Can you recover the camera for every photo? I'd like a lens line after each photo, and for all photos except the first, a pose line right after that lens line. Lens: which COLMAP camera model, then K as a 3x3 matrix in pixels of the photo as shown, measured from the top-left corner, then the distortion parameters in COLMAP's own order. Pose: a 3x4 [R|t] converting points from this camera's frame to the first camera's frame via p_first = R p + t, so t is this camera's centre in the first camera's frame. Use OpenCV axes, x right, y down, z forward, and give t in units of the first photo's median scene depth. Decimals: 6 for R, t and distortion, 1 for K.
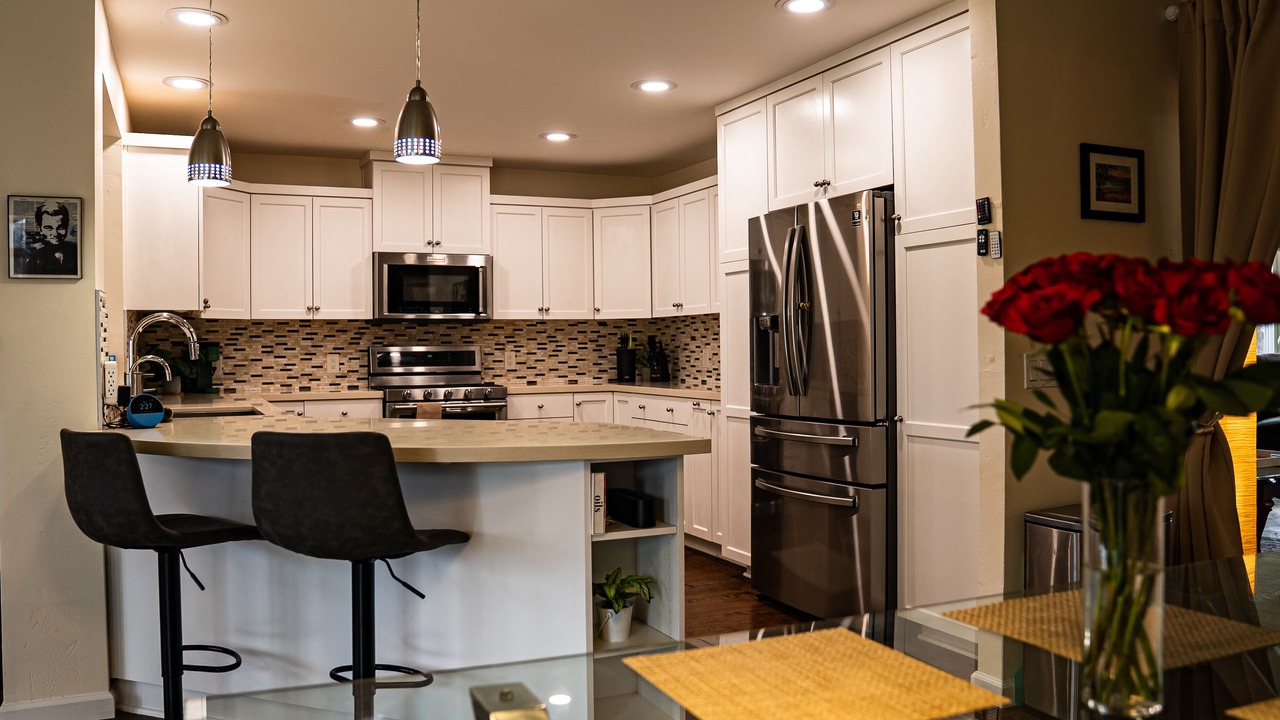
lens RADIAL K [[1019.3, 0, 640.2], [0, 1019.3, 358.2], [0, 0, 1]] dist [-0.089385, 0.023124]
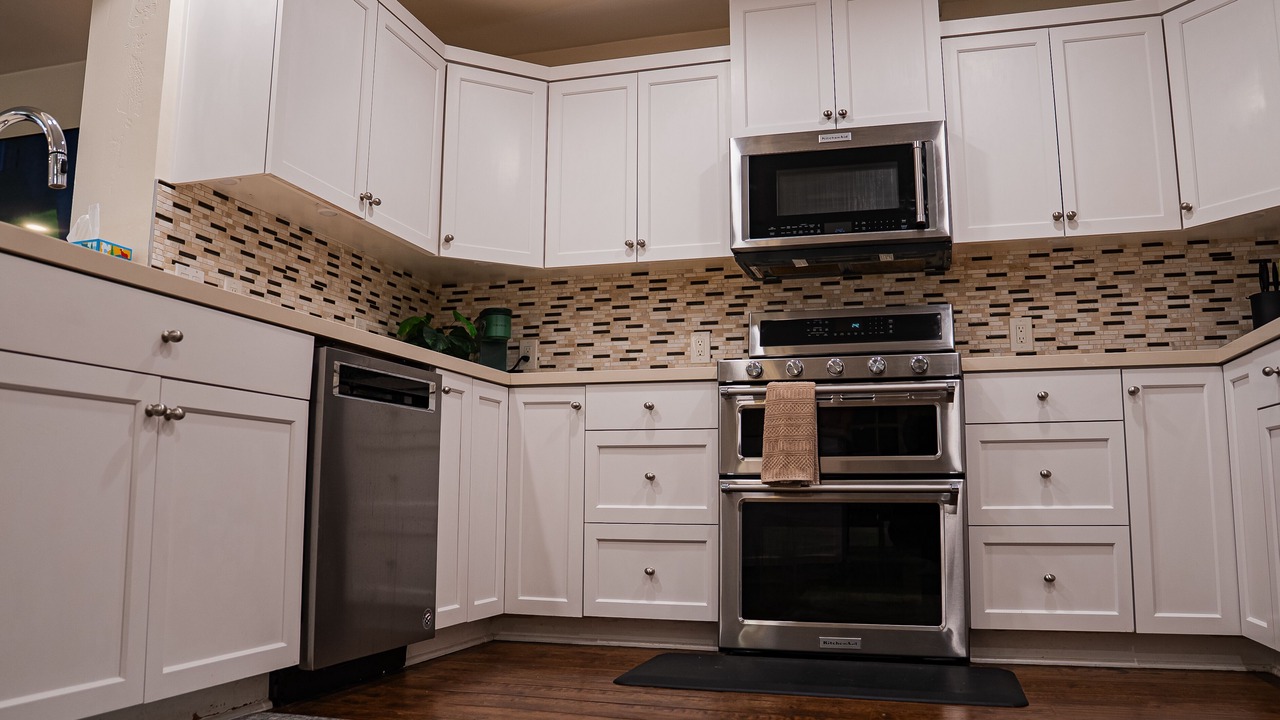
lens RADIAL K [[1019.3, 0, 640.9], [0, 1019.3, 353.5], [0, 0, 1]] dist [-0.089385, 0.023124]
pose [[0.755550, -0.081265, -0.650030, 0.065223], [-0.017574, 0.989404, -0.144120, 0.096608], [0.654855, 0.120314, 0.746117, 0.517722]]
